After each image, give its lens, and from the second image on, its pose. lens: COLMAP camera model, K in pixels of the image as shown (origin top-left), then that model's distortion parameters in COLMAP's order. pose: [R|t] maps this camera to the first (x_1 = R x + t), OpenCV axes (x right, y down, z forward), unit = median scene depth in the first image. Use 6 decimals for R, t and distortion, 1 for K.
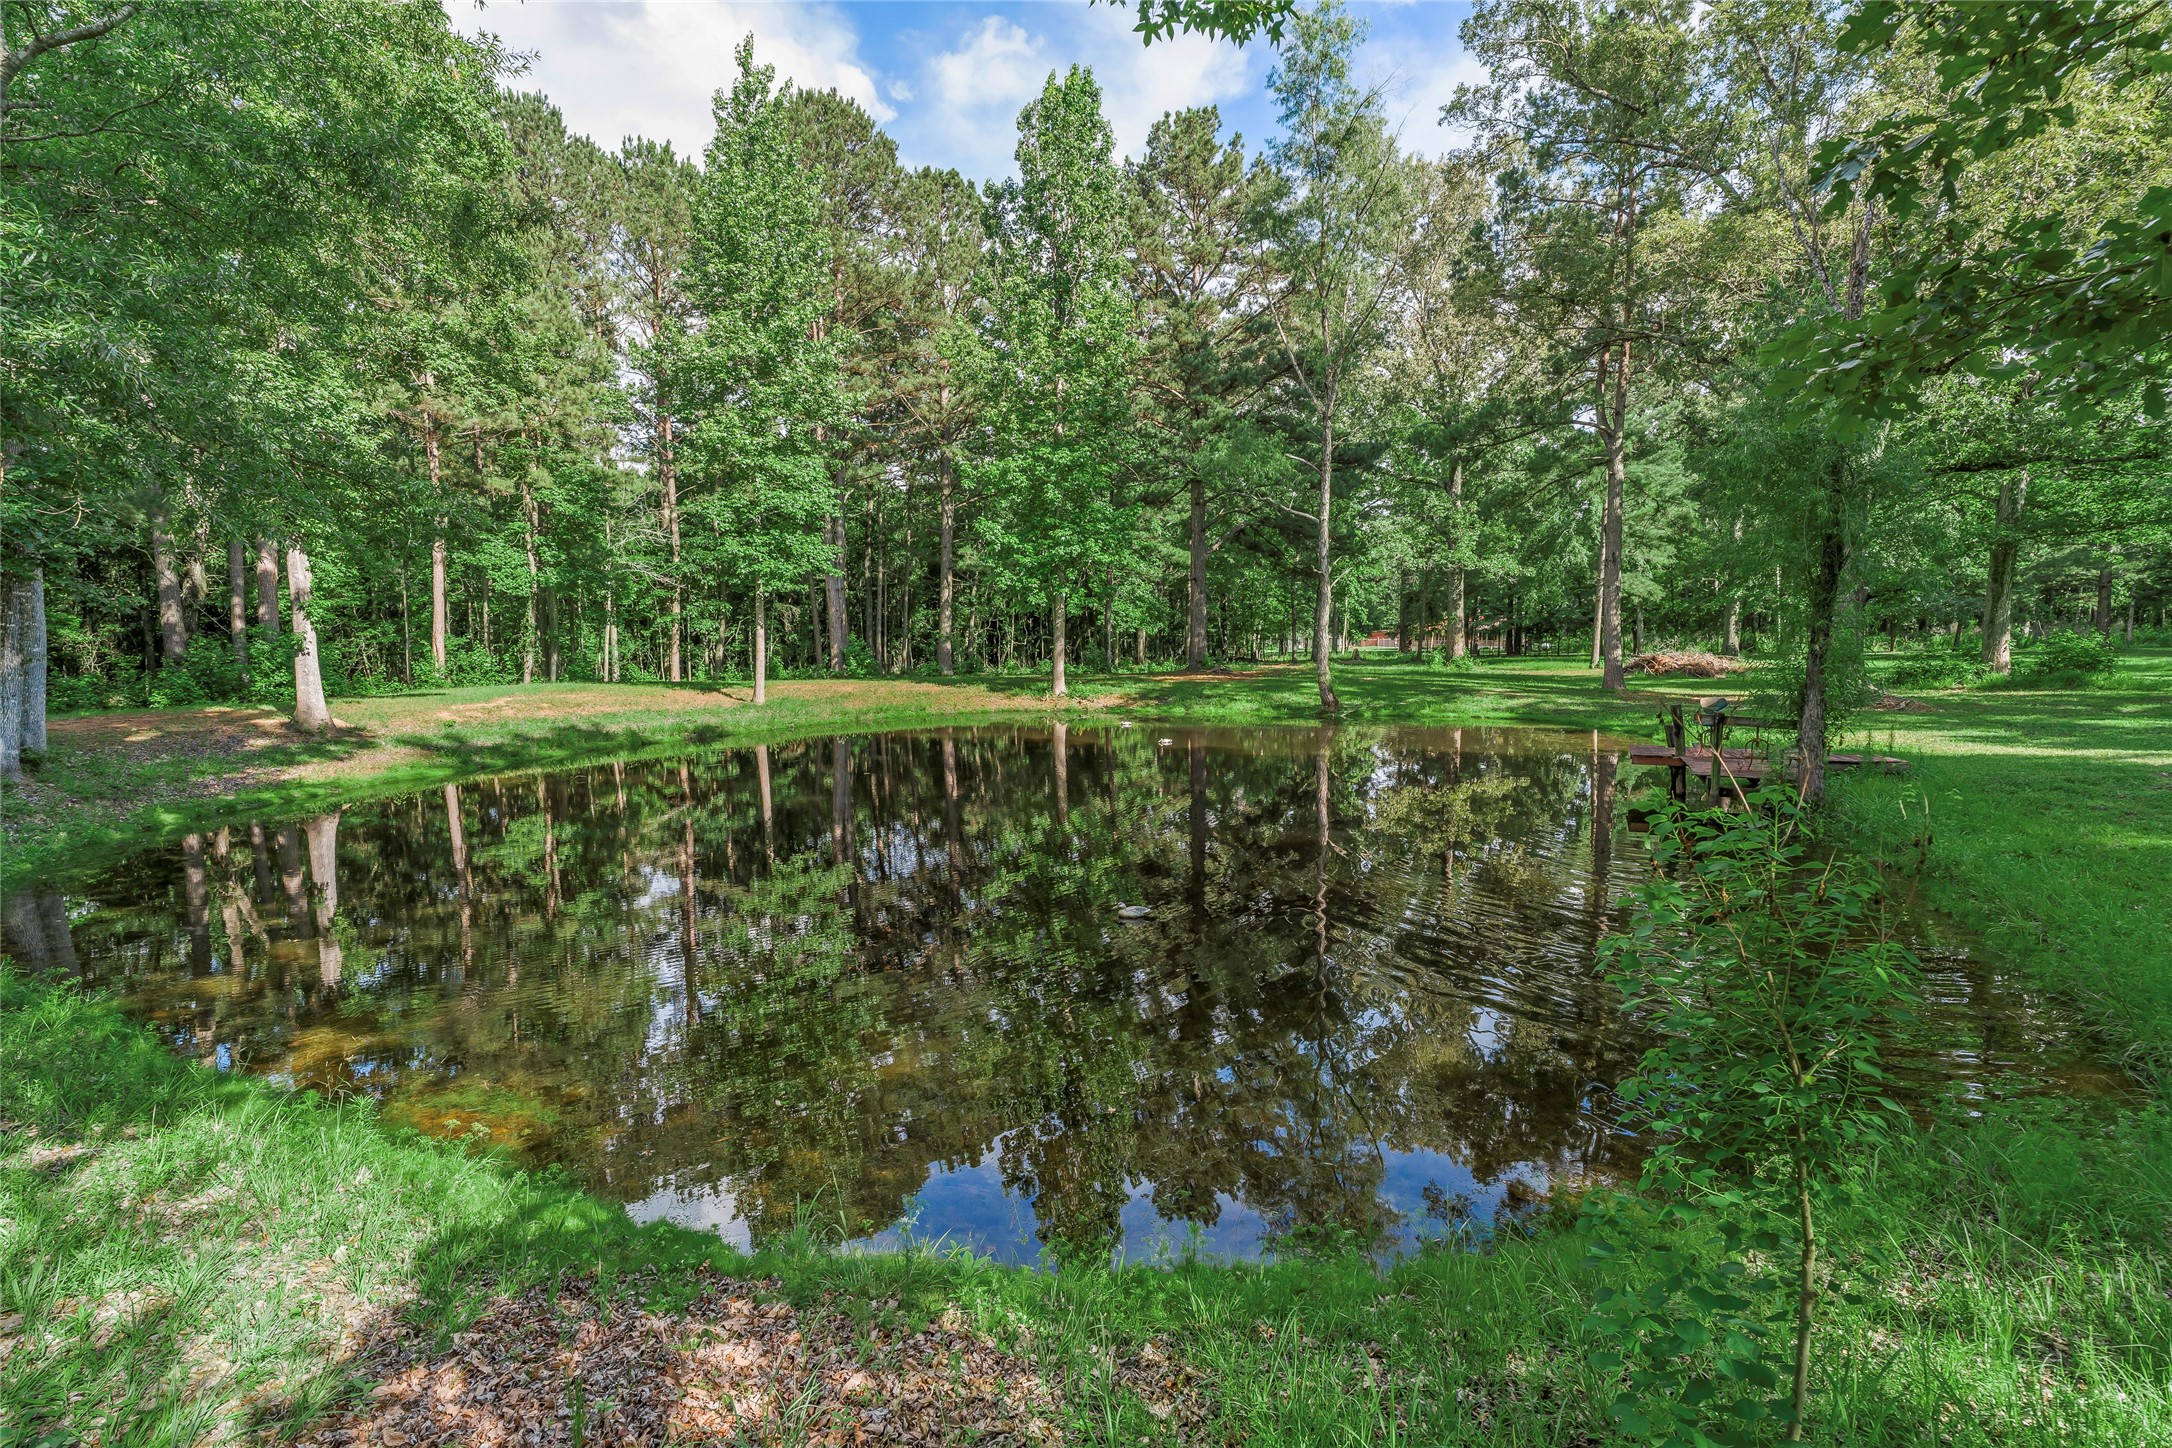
lens RADIAL K [[994.1, 0, 1086.0], [0, 994.1, 724.0], [0, 0, 1]] dist [0.001355, 0.000451]
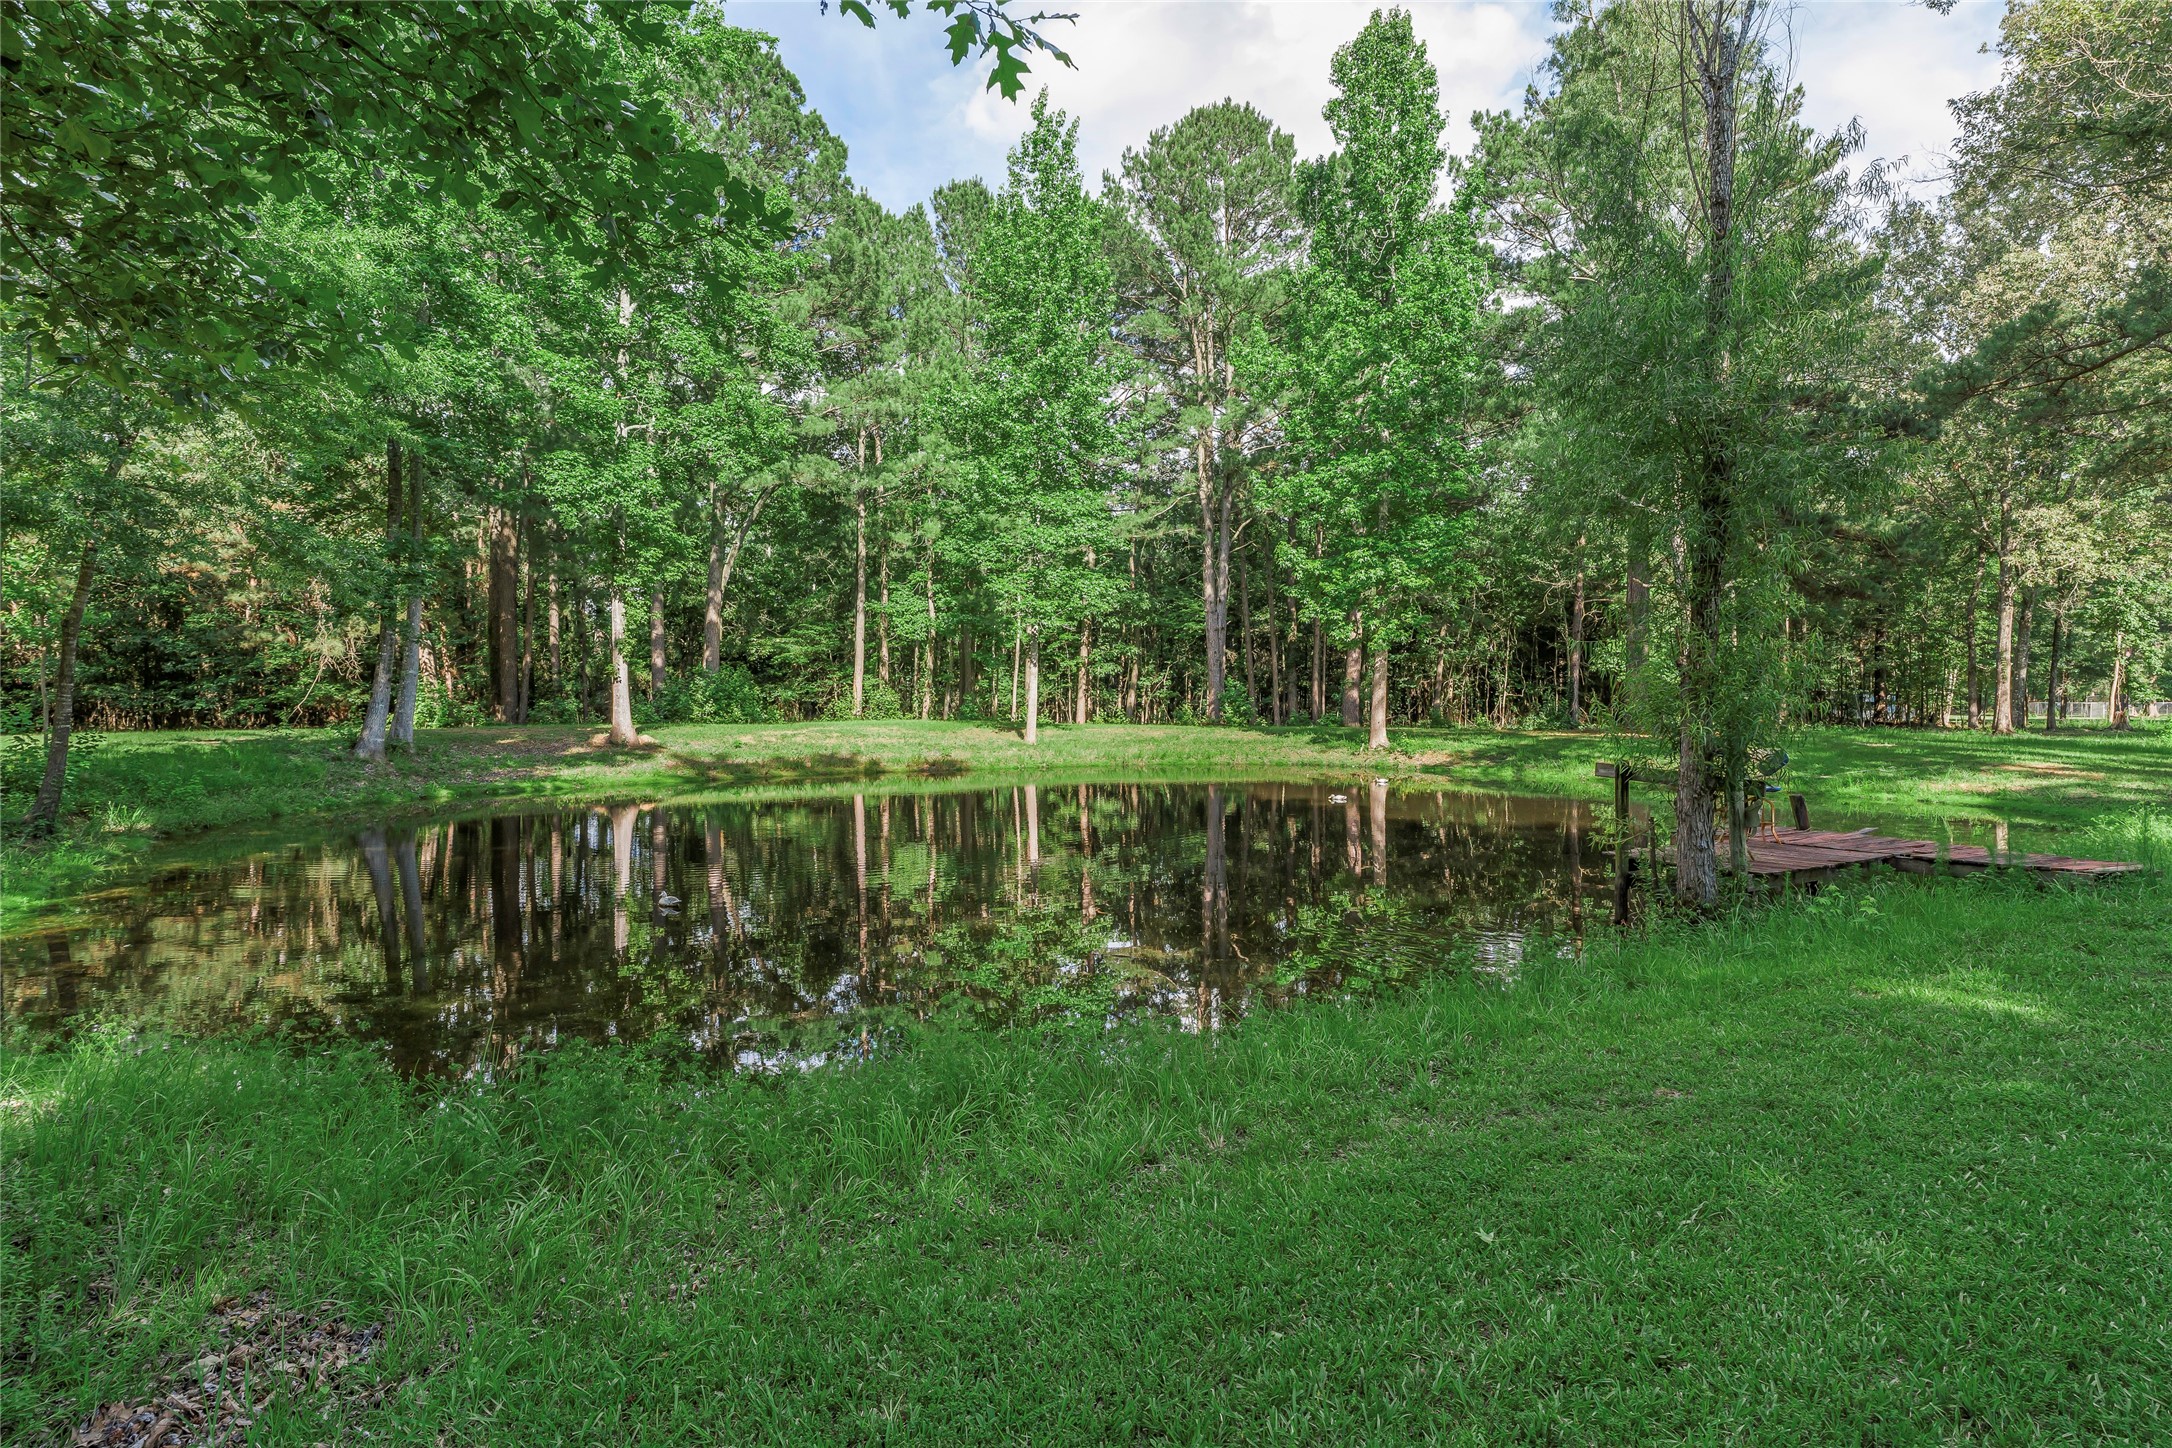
lens RADIAL K [[1177.2, 0, 1086.0], [0, 1177.2, 724.0], [0, 0, 1]] dist [0.001125, 0.000092]
pose [[0.835169, 0.024942, -0.549428, 0.302803], [-0.059201, 0.997244, -0.044718, 0.008307], [0.546799, 0.069874, 0.834343, 0.049038]]
